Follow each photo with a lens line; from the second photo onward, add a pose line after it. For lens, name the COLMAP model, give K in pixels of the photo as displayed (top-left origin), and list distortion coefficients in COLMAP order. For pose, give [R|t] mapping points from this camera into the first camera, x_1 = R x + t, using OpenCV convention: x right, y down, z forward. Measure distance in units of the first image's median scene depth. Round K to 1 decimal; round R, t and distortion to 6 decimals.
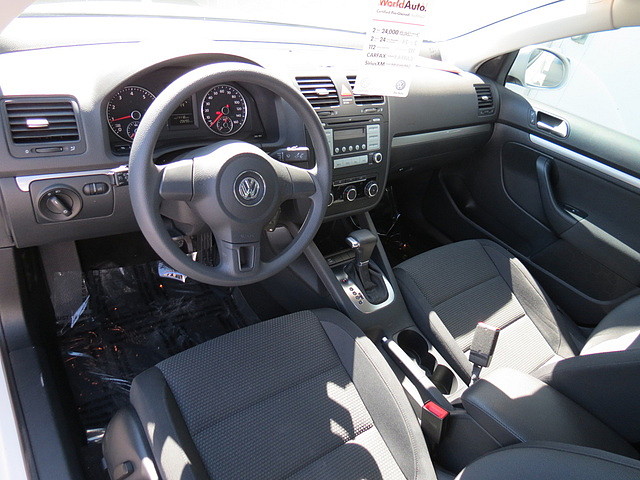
lens RADIAL K [[459.7, 0, 318.9], [0, 459.7, 240.2], [0, 0, 1]] dist [-0.005150, -0.004966]
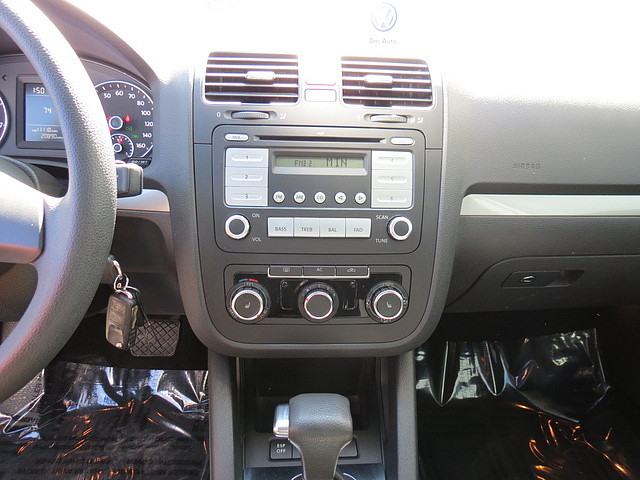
lens RADIAL K [[459.7, 0, 321.6], [0, 459.7, 237.8], [0, 0, 1]] dist [-0.005150, -0.004966]
pose [[0.825343, 0.060539, -0.561377, 0.312257], [-0.210393, 0.955609, -0.206268, -0.071365], [0.523969, 0.288352, 0.801442, 0.645301]]
